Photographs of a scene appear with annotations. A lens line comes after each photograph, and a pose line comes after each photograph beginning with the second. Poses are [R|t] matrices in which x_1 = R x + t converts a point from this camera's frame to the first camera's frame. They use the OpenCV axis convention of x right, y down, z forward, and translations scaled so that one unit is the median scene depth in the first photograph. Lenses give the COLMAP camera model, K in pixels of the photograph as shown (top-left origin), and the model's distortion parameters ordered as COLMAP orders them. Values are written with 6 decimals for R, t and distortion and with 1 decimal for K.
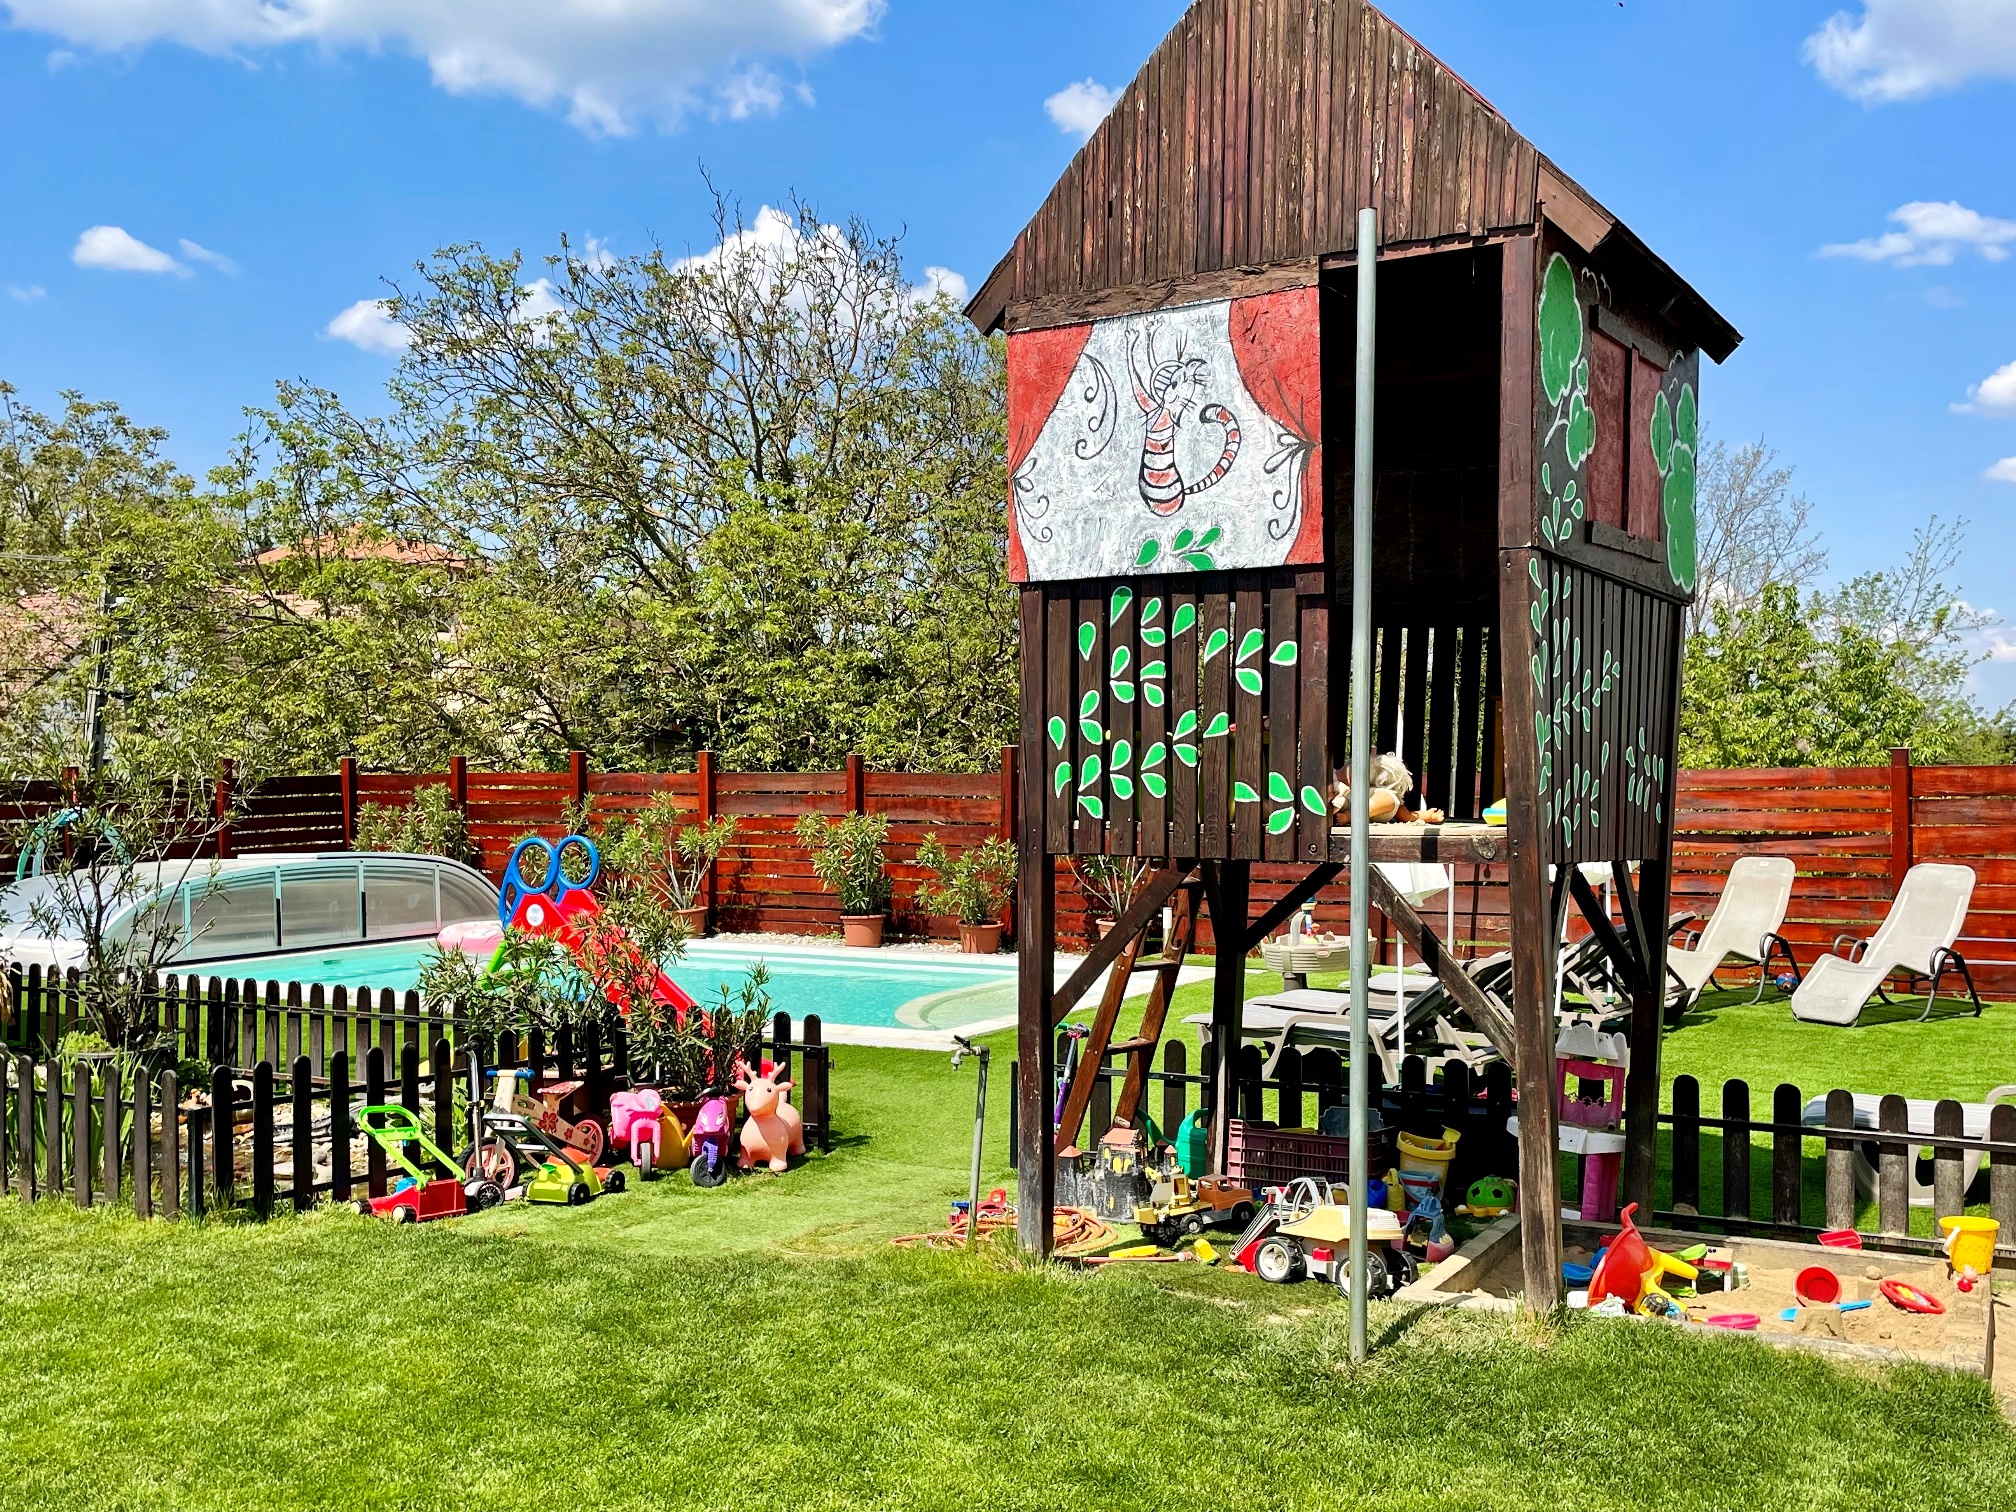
lens RADIAL K [[1923.6, 0, 1013.0], [0, 1923.6, 766.7], [0, 0, 1]] dist [0.134663, -0.230950]
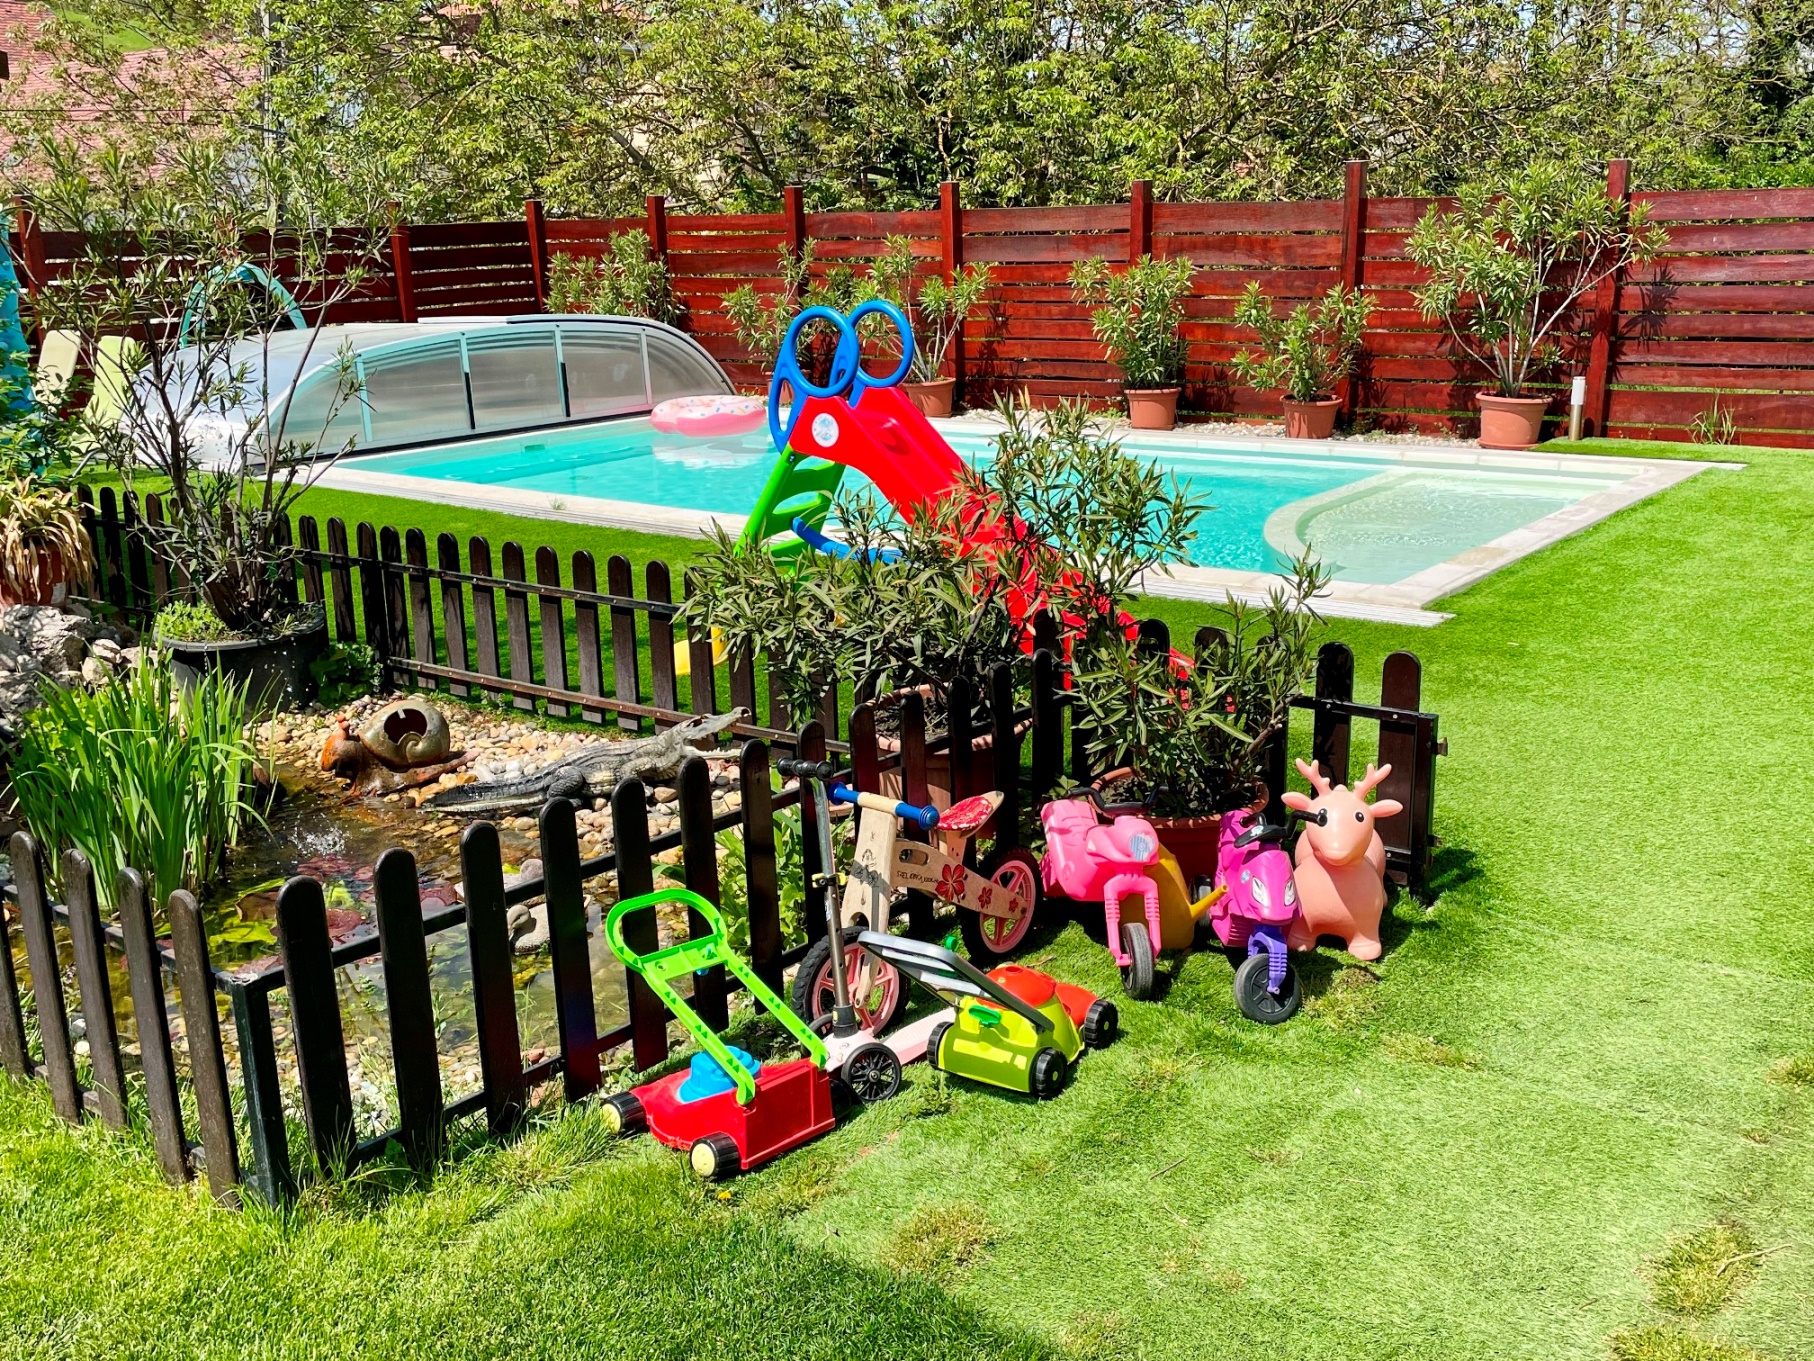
lens RADIAL K [[1730.9, 0, 911.5], [0, 1730.9, 690.2], [0, 0, 1]] dist [0.134663, -0.230950]
pose [[0.992018, 0.014488, -0.125260, -0.149034], [0.019050, 0.964757, 0.262452, 0.009024], [0.124648, -0.262743, 0.956781, 0.441516]]
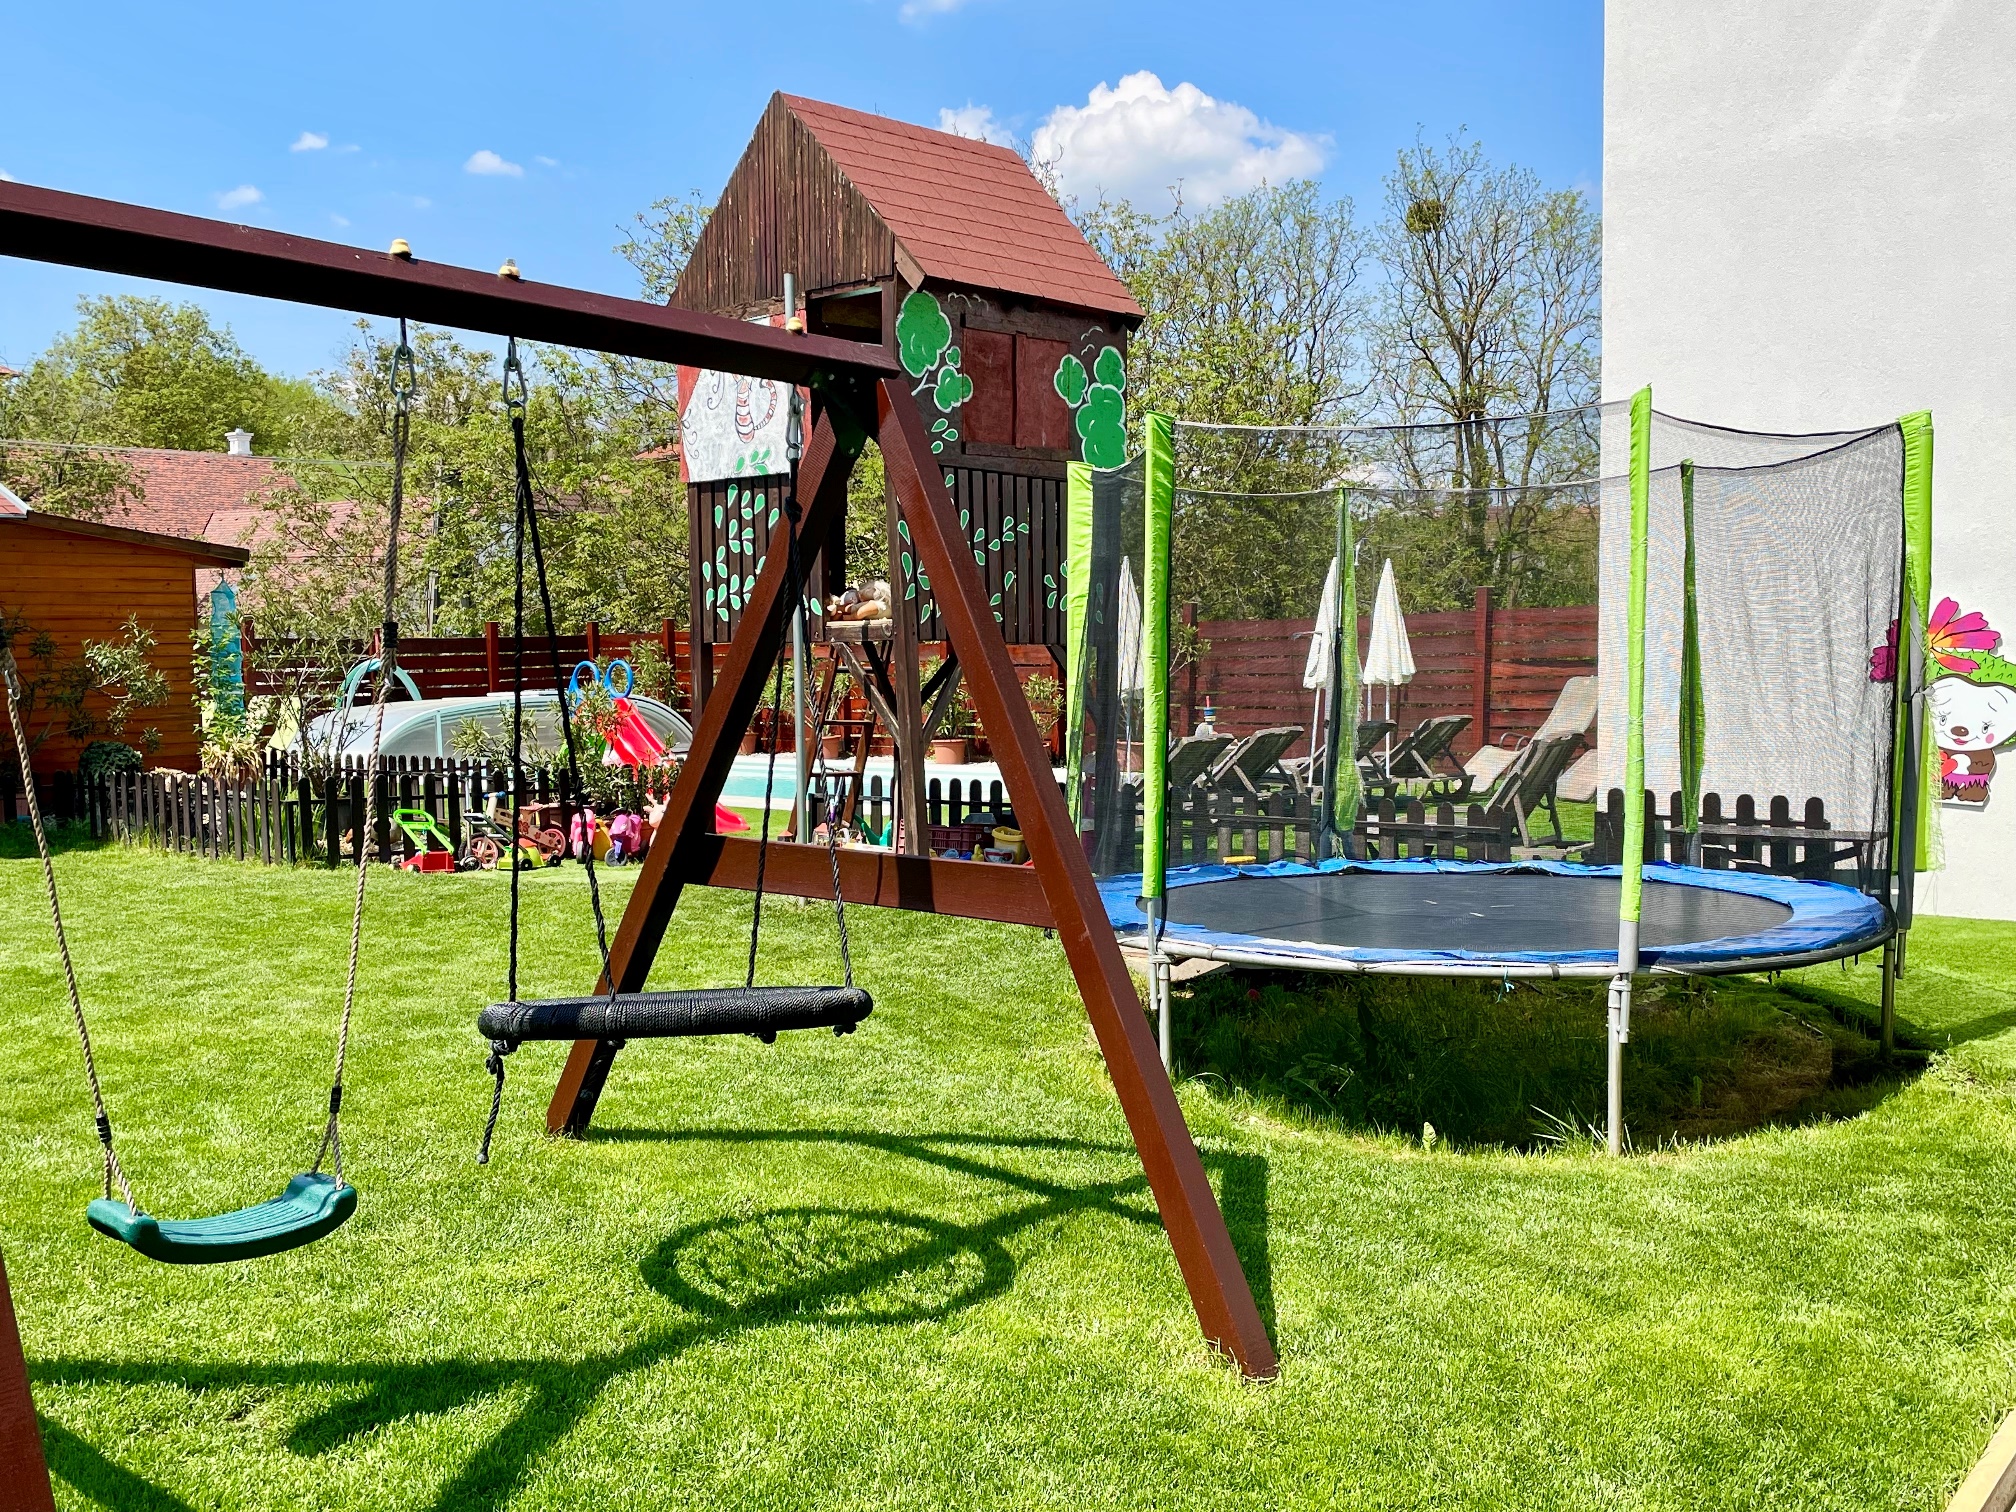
lens RADIAL K [[1923.6, 0, 1013.0], [0, 1923.6, 766.7], [0, 0, 1]] dist [0.134663, -0.230950]
pose [[0.980023, 0.002064, -0.198873, 0.366080], [0.010546, 0.998000, 0.062325, 0.029726], [0.198604, -0.063177, 0.978041, -0.367721]]
